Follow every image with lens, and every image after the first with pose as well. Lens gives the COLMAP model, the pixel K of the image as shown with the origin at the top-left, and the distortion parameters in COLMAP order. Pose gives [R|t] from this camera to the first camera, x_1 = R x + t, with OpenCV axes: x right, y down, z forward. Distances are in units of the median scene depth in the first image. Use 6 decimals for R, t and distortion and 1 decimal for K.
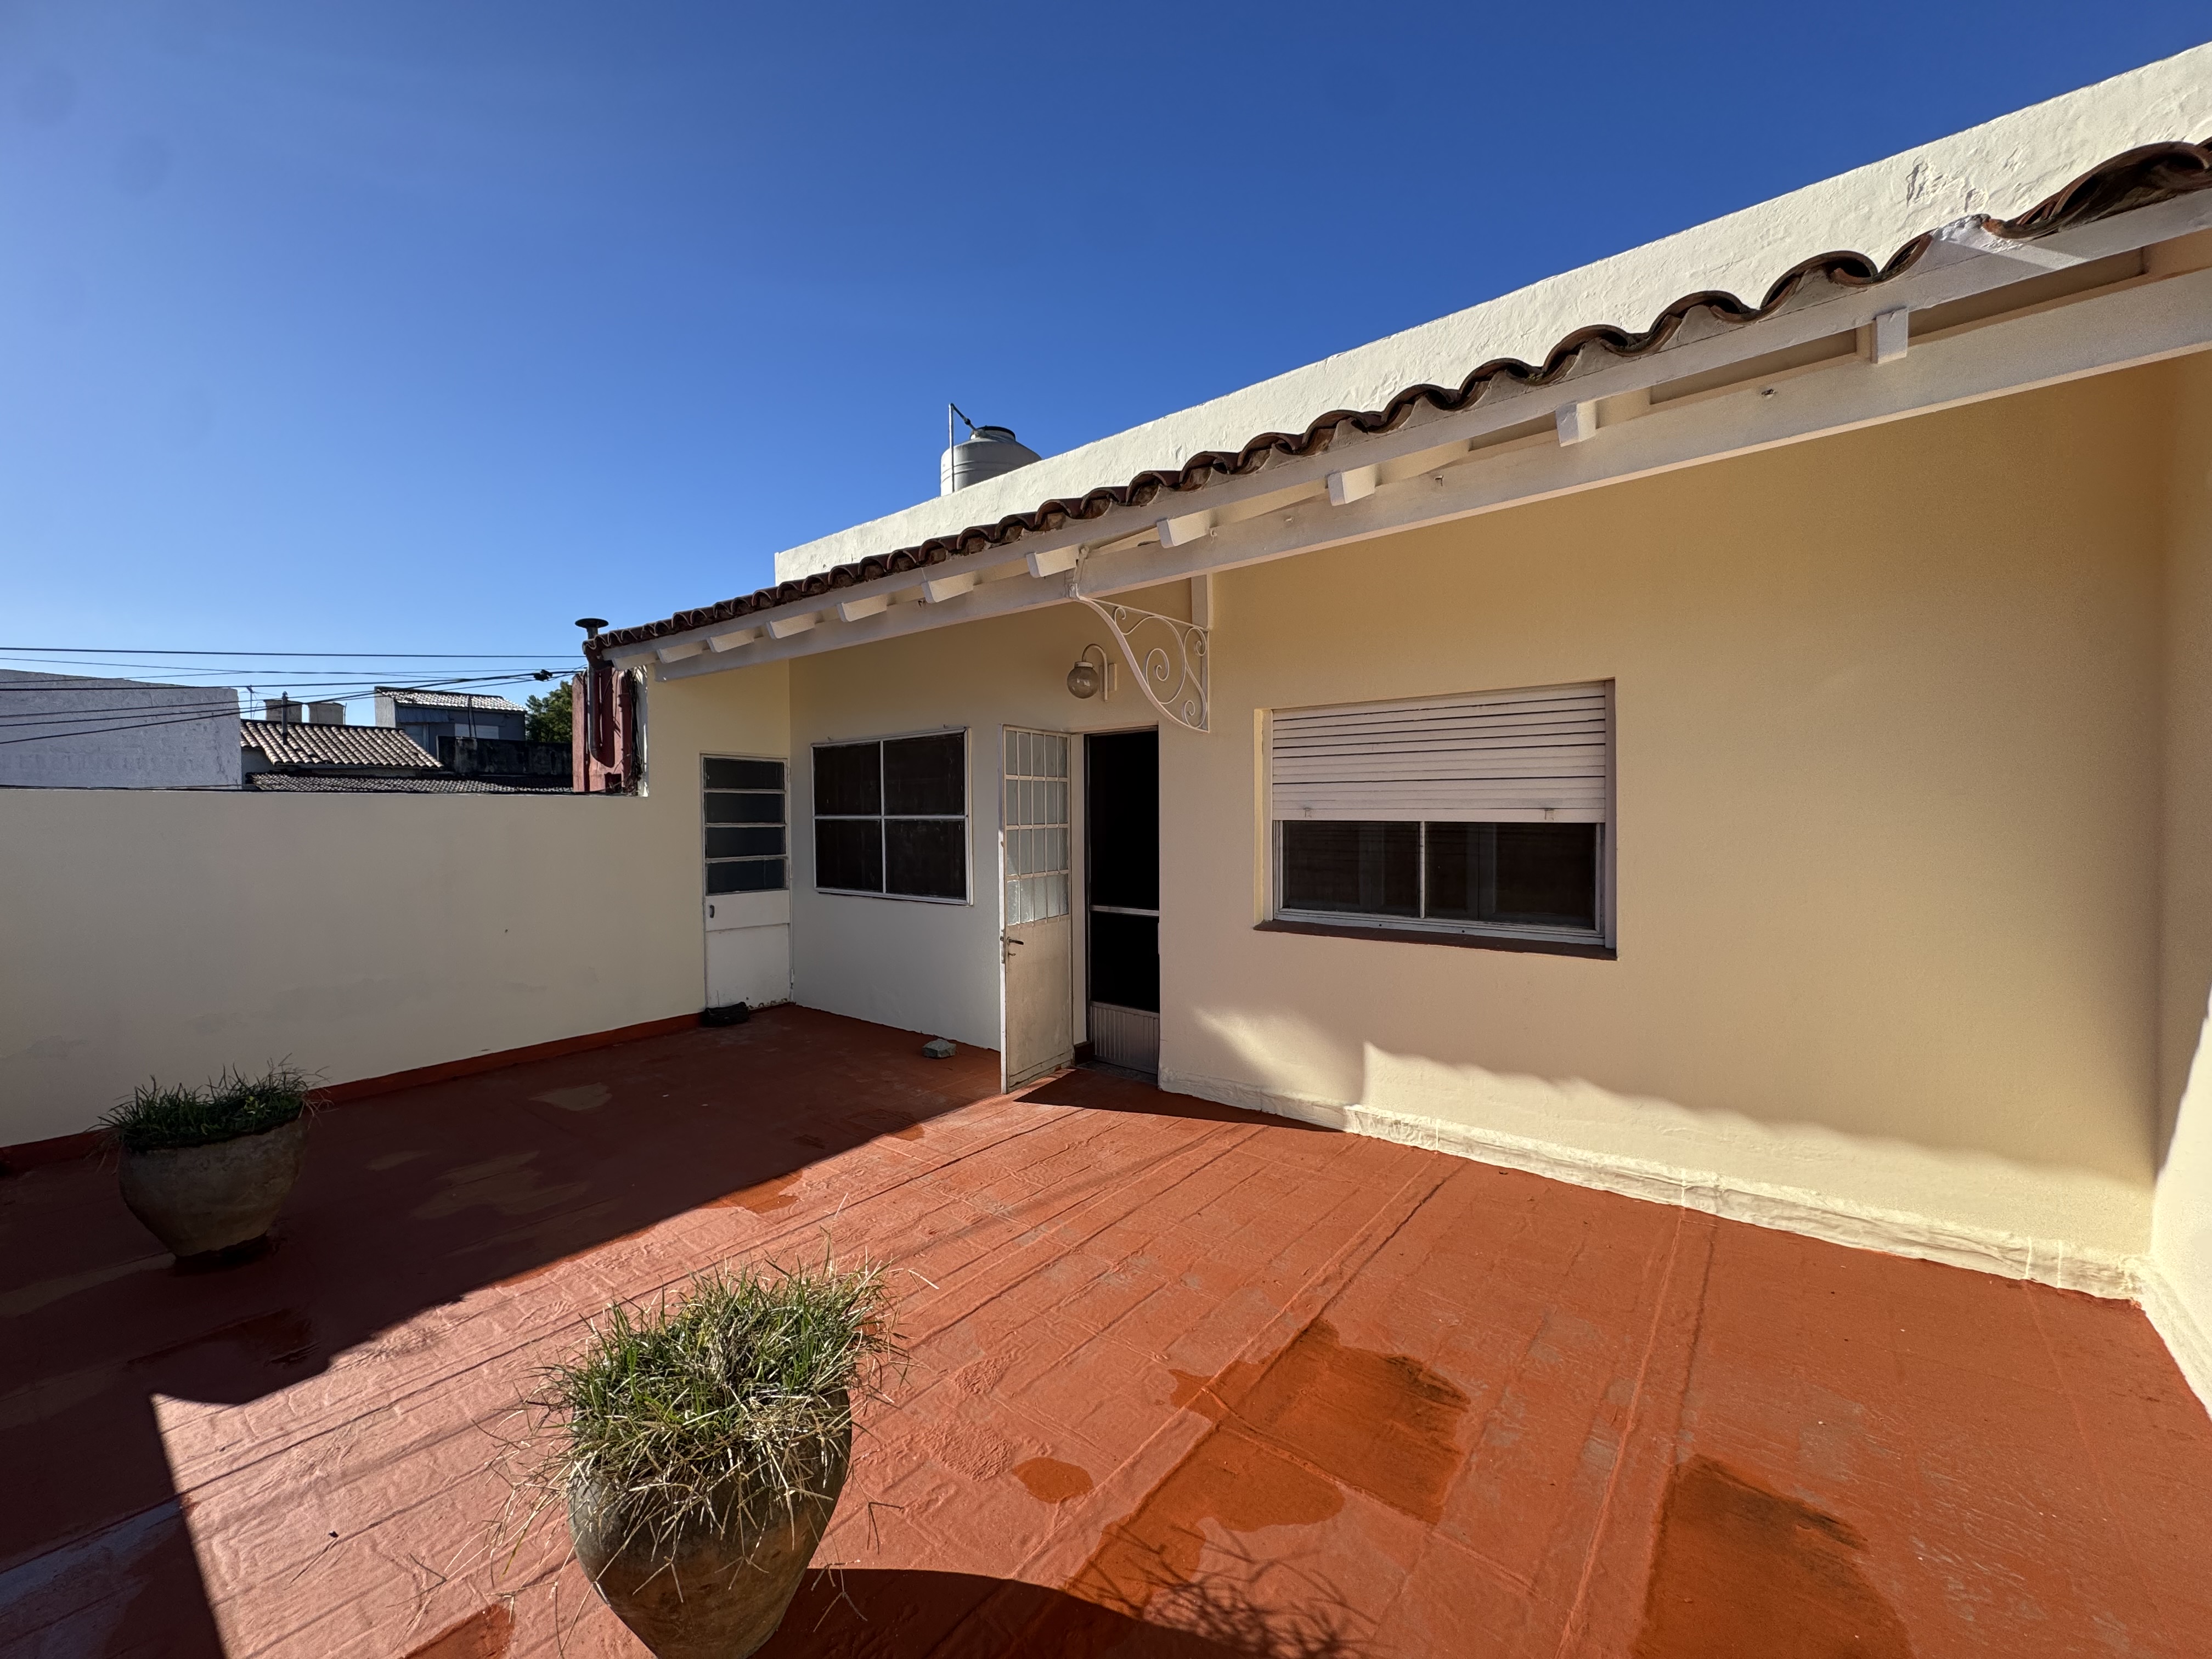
lens RADIAL K [[878.9, 0, 1105.0], [0, 878.9, 830.0], [0, 0, 1]] dist [-0.004635, 0.000226]
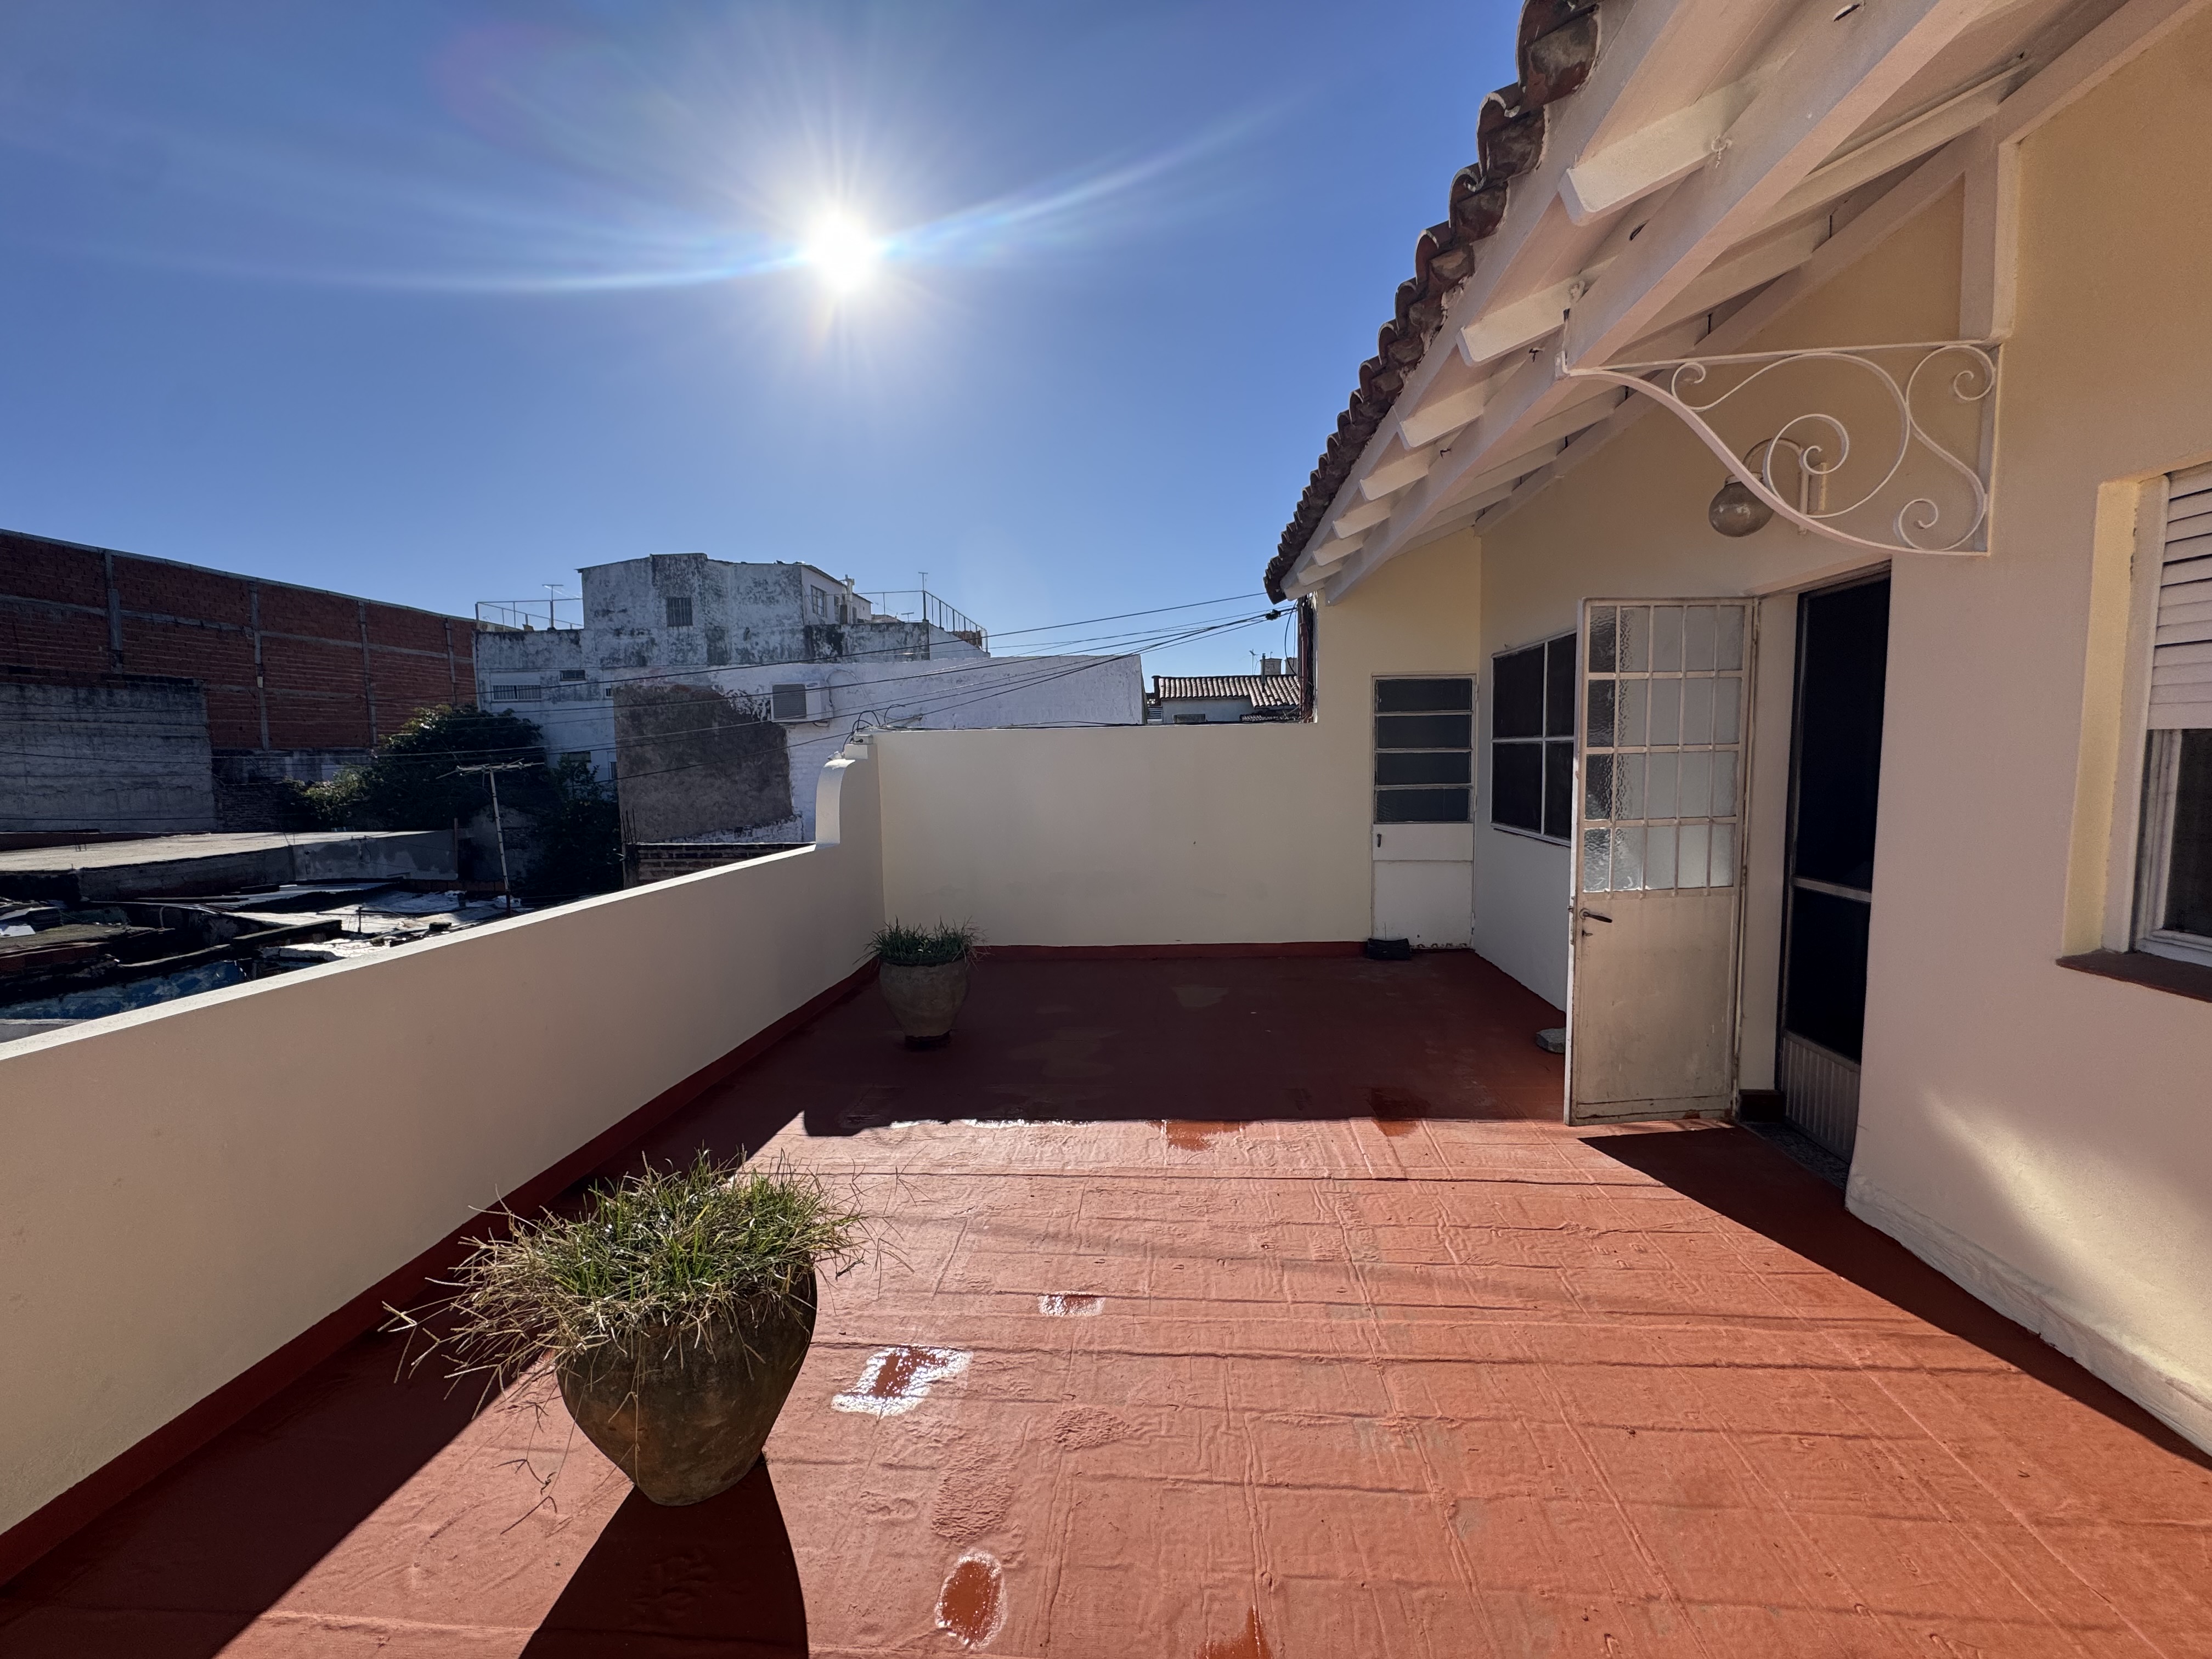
lens RADIAL K [[878.9, 0, 1105.0], [0, 878.9, 830.0], [0, 0, 1]] dist [-0.004635, 0.000226]
pose [[0.555039, 0.068784, -0.828976, 0.251053], [-0.000239, 0.996588, 0.082532, 0.002398], [0.831824, -0.045611, 0.553162, 0.295514]]
